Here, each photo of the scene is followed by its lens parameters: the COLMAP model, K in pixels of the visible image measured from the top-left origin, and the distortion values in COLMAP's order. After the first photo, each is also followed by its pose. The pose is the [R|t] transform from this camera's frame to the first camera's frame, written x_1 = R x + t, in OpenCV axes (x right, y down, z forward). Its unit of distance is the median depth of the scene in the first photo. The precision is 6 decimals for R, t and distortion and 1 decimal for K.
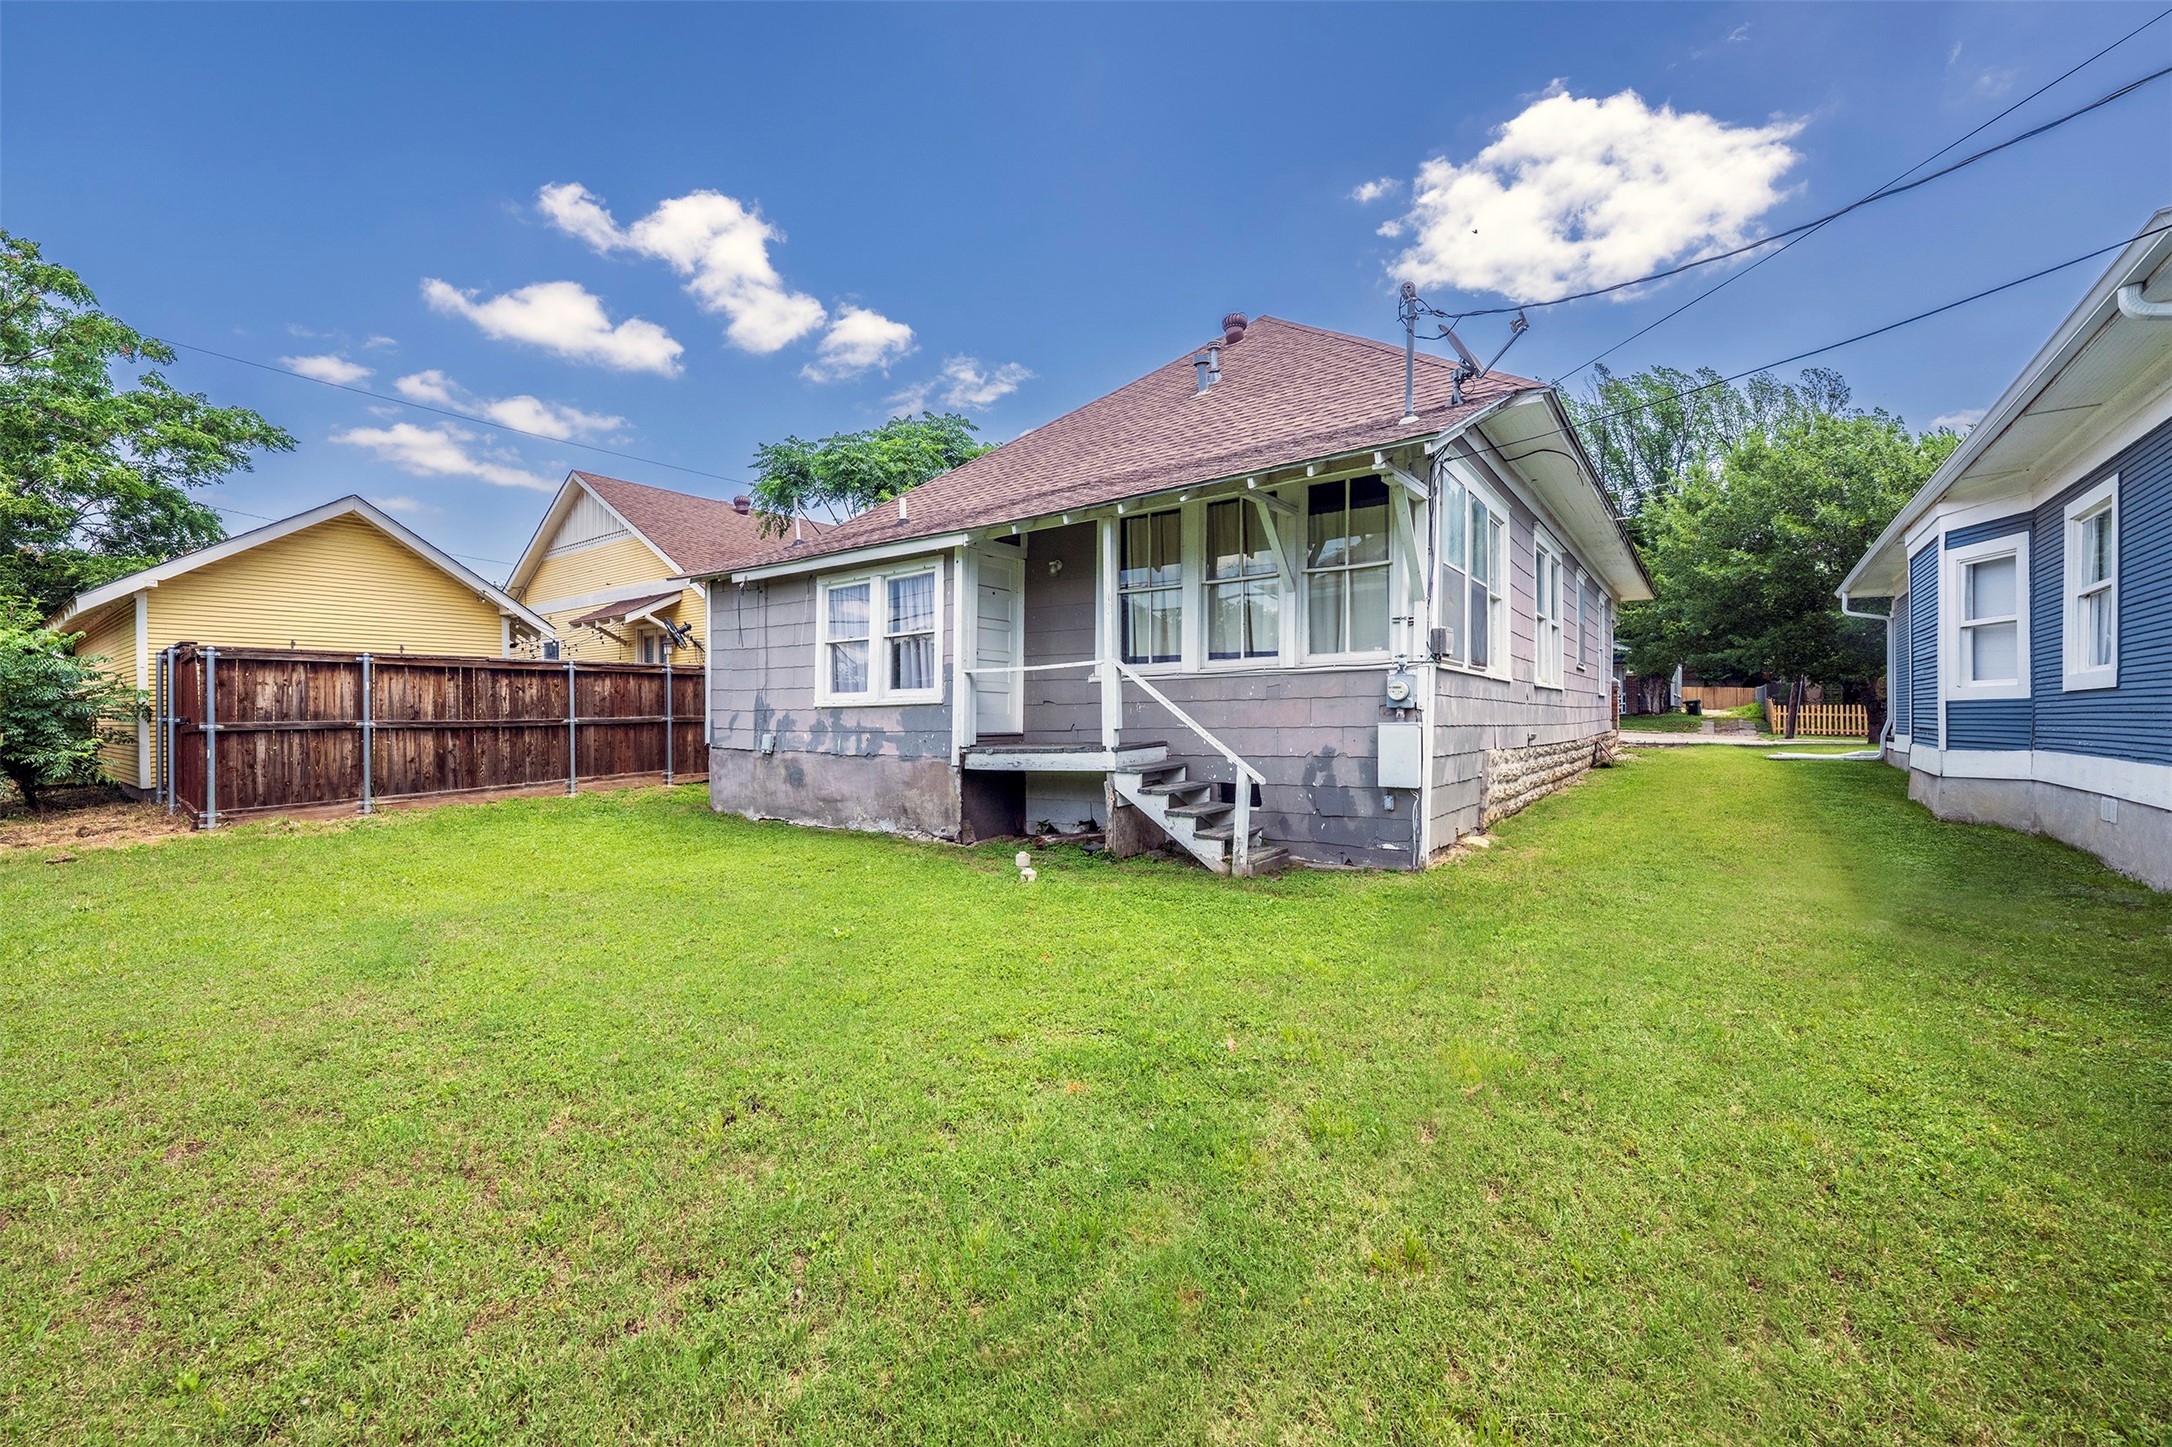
lens RADIAL K [[858.4, 0, 1067.3], [0, 858.4, 716.1], [0, 0, 1]] dist [-0.001451, -0.000089]
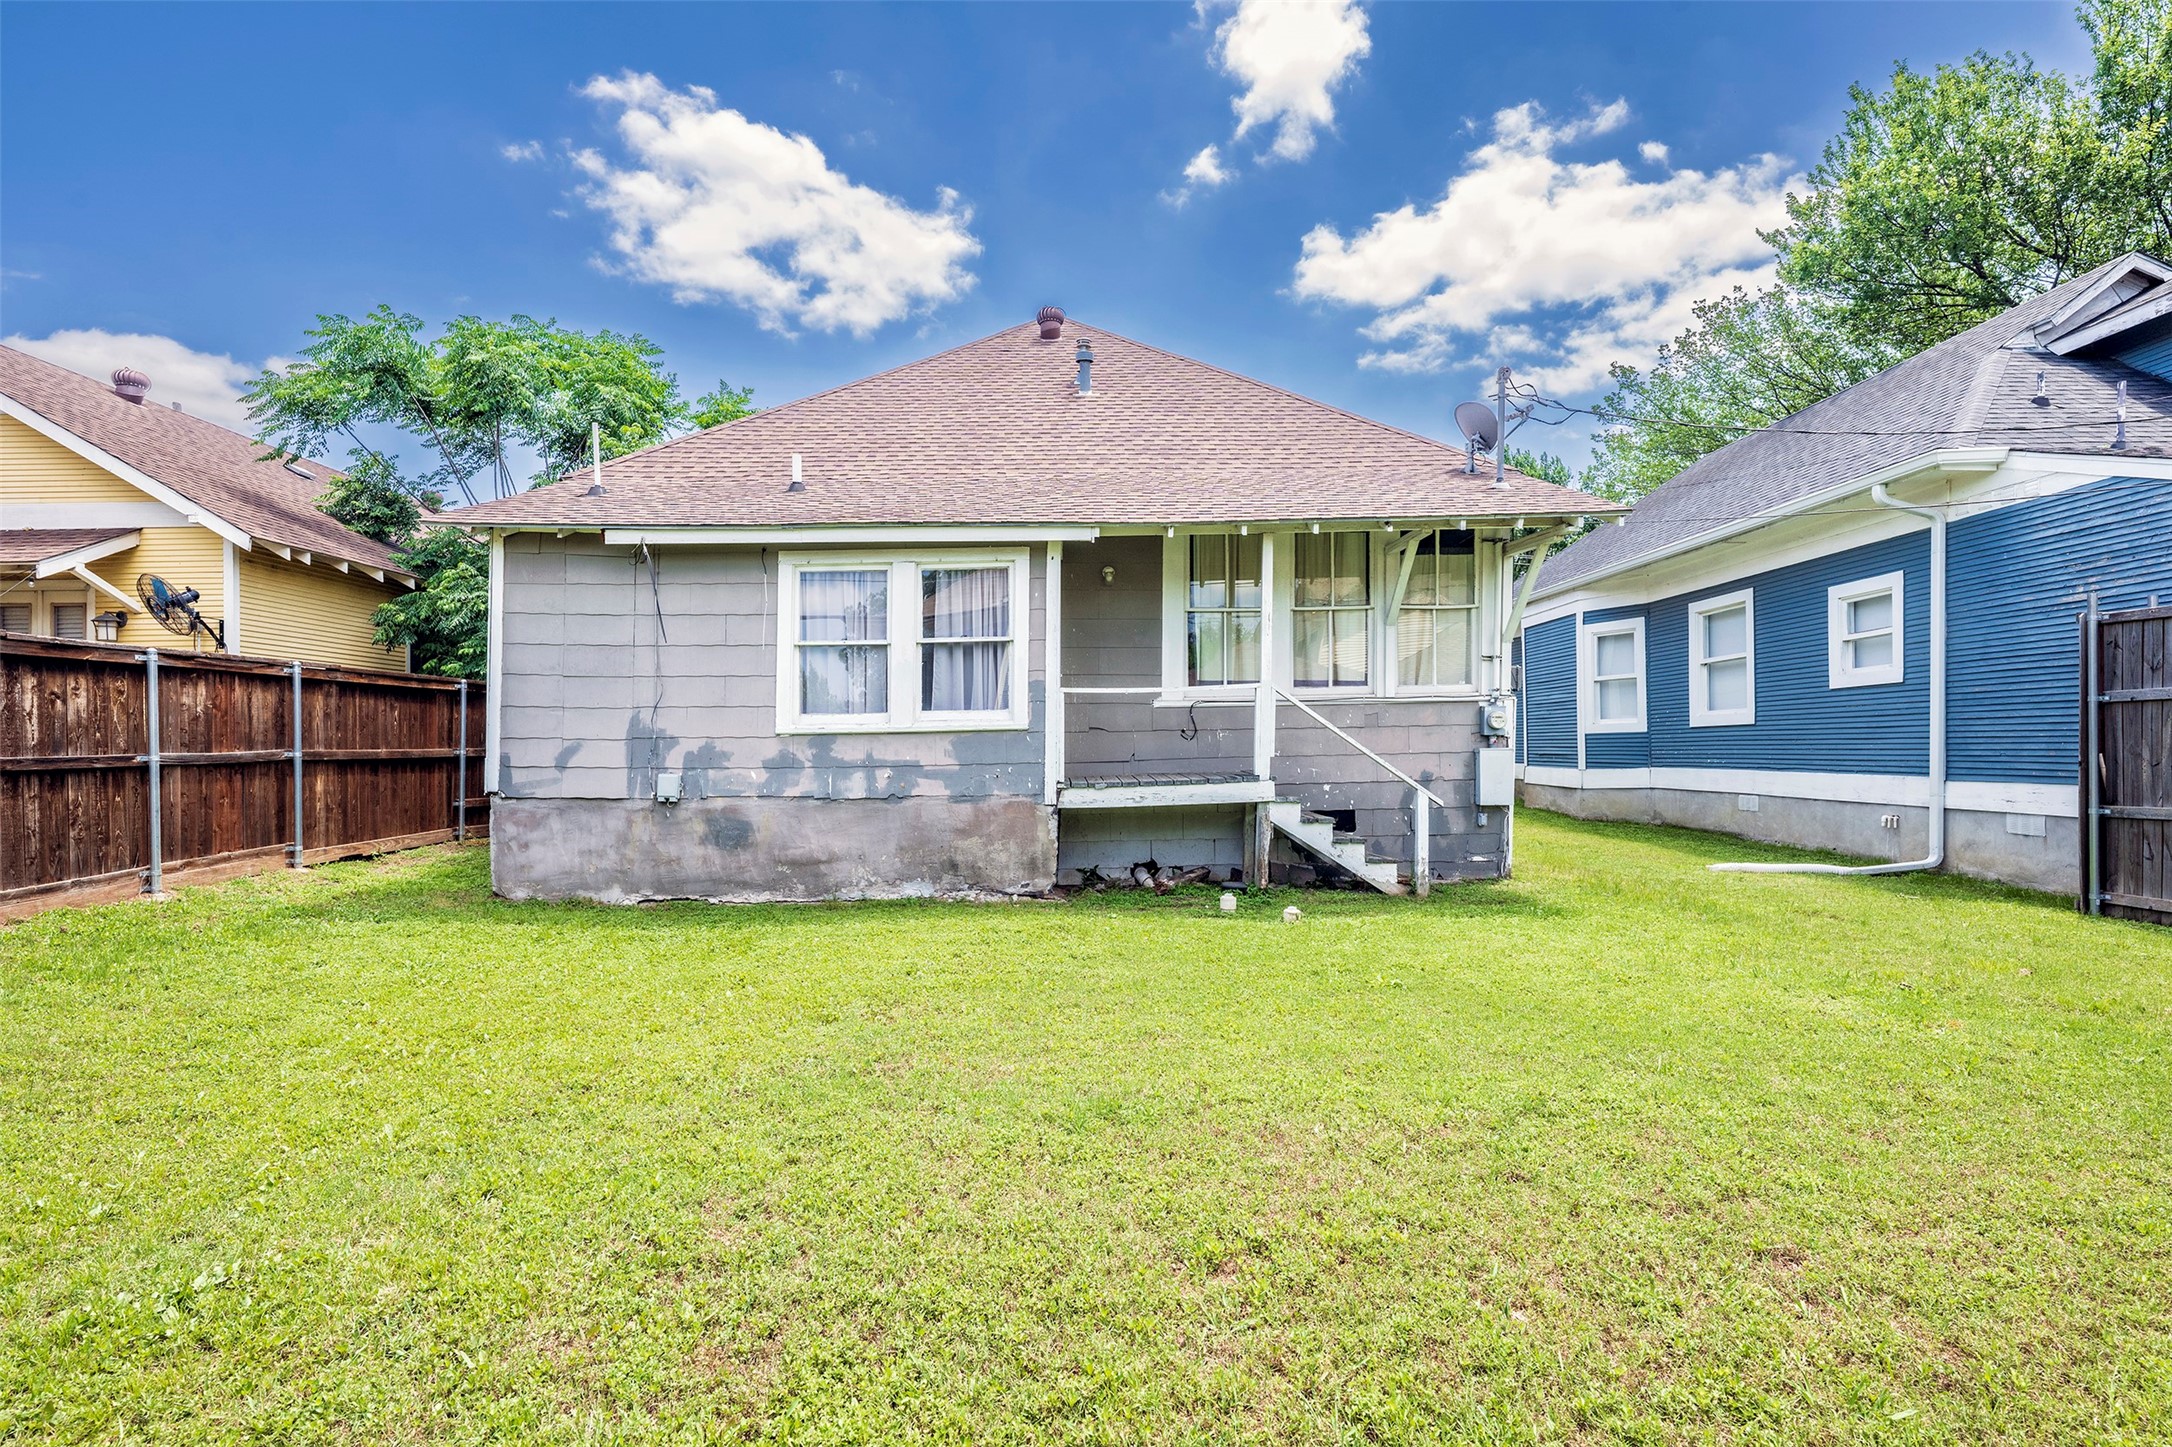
lens RADIAL K [[1024.0, 0, 1063.3], [0, 1024.0, 745.2], [0, 0, 1]] dist [-0.004986, 0.002396]
pose [[0.800990, -0.001286, 0.598677, -0.652108], [0.006396, 0.999959, -0.006409, 0.006381], [-0.598644, 0.008963, 0.800965, 0.186605]]
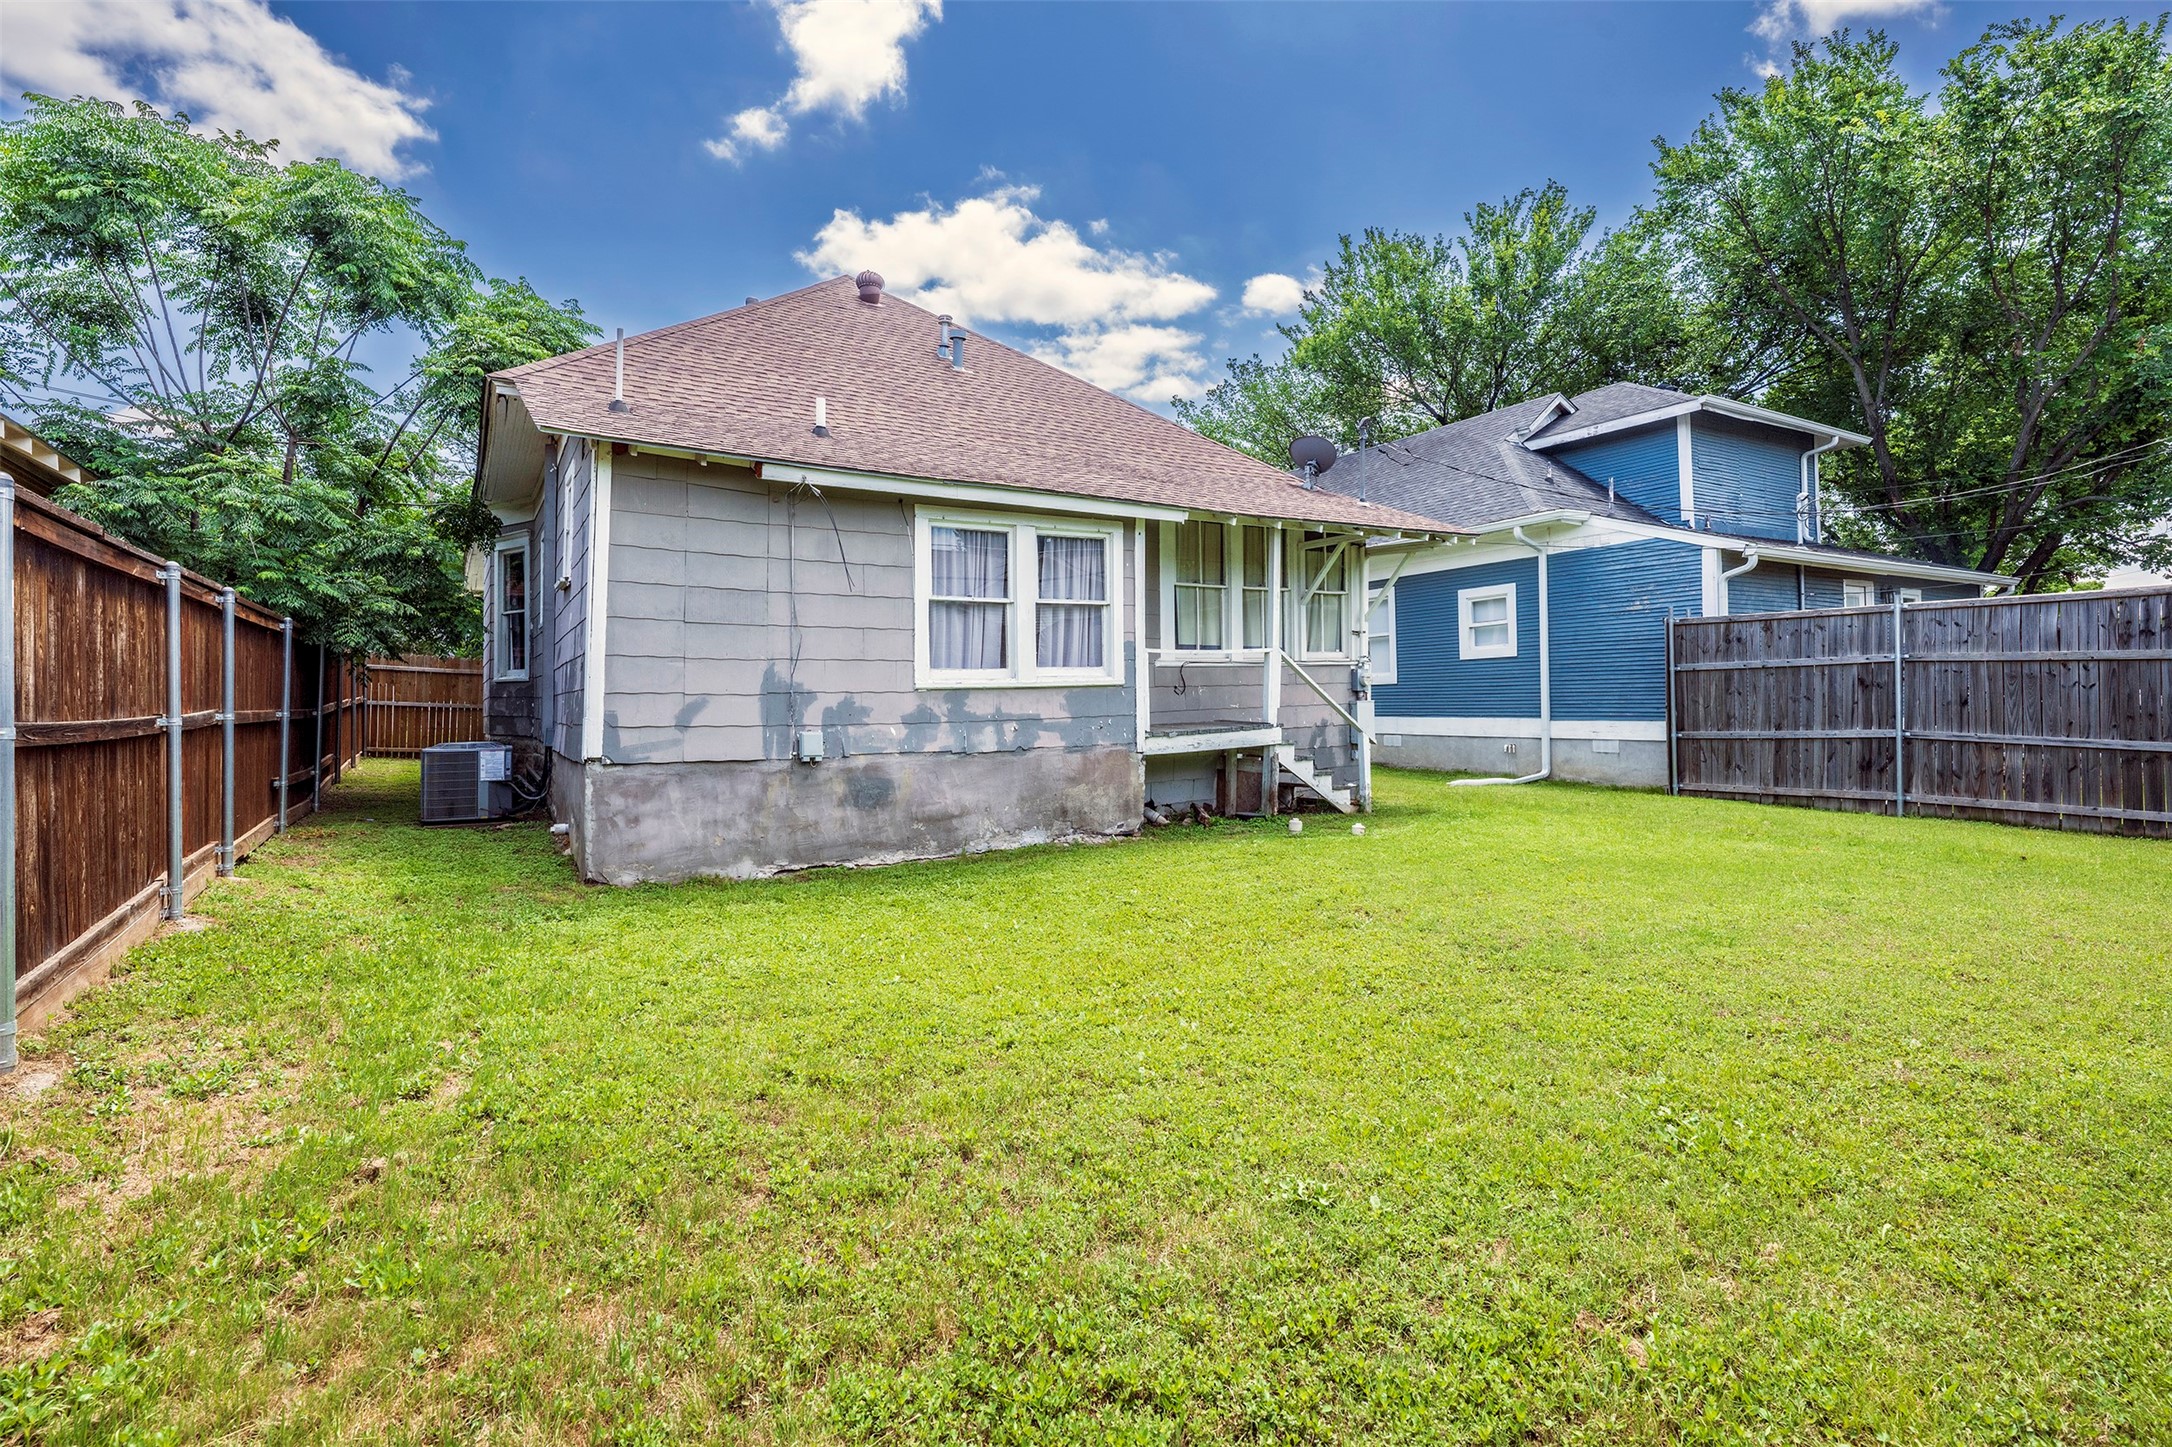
lens RADIAL K [[1024.0, 0, 1047.7], [0, 1024.0, 665.5], [0, 0, 1]] dist [-0.004986, 0.002396]
pose [[0.363024, 0.030437, 0.931282, -1.102039], [0.015761, 0.999123, -0.038798, 0.005279], [-0.931646, 0.028762, 0.362226, 0.633904]]
